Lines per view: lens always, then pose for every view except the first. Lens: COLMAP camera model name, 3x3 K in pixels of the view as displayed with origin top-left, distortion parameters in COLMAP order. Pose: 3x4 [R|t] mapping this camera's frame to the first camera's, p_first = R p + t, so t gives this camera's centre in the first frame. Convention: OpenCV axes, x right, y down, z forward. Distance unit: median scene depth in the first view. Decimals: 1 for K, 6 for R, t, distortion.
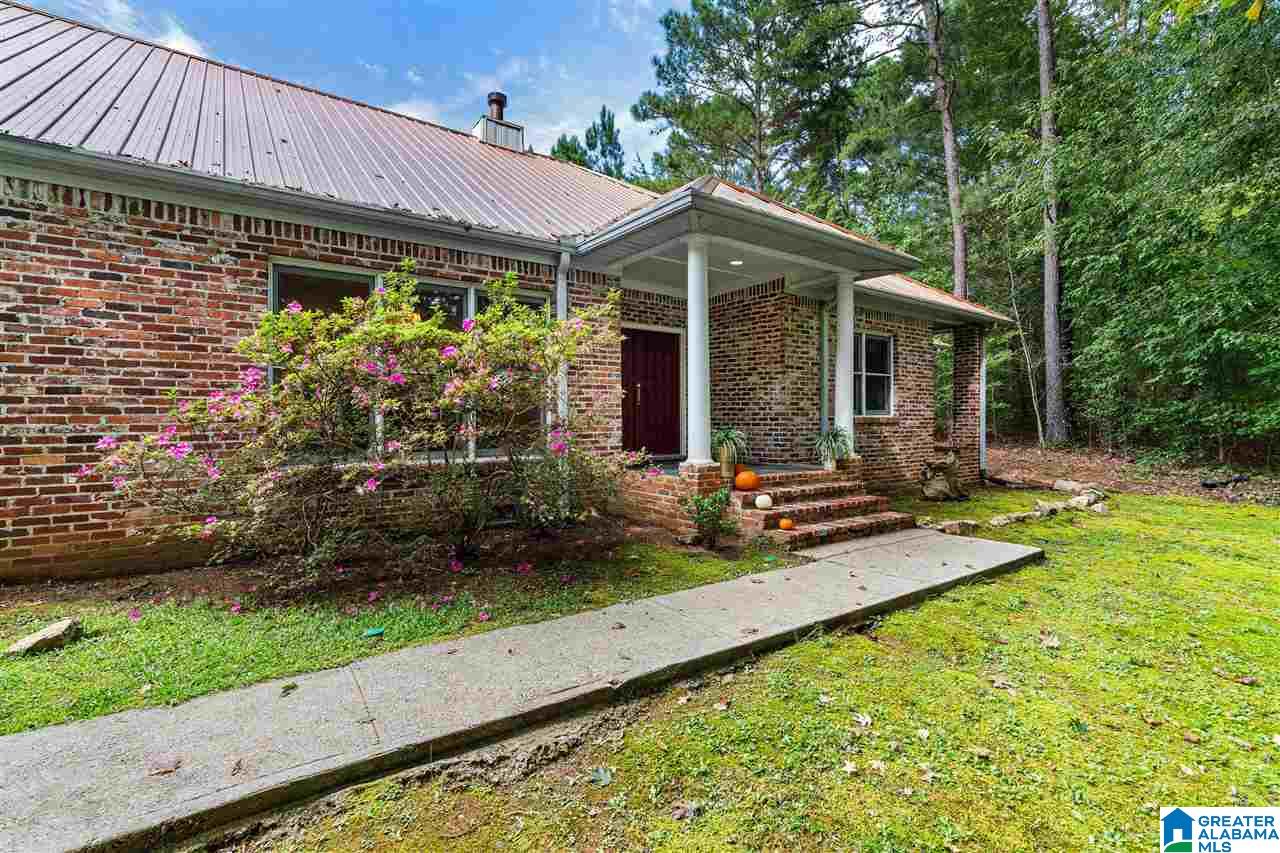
lens RADIAL K [[568.9, 0, 638.6], [0, 568.9, 421.1], [0, 0, 1]] dist [0.000166, 0.000081]
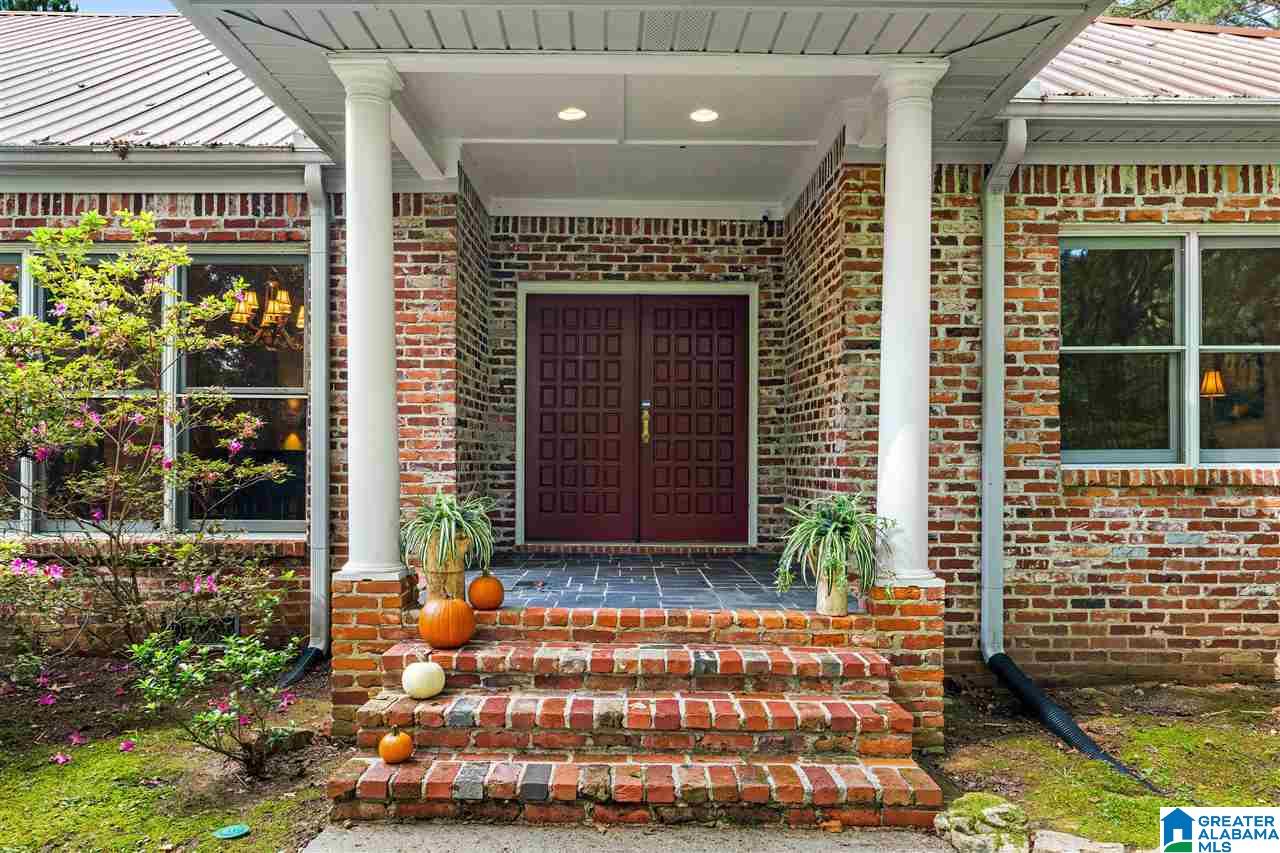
lens RADIAL K [[858.6, 0, 630.1], [0, 858.6, 467.2], [0, 0, 1]] dist [0.011933, 0.001443]
pose [[0.817727, 0.005483, -0.575580, 0.553753], [-0.006889, 0.999976, -0.000261, -0.007808], [0.575565, 0.004179, 0.817746, 0.464125]]
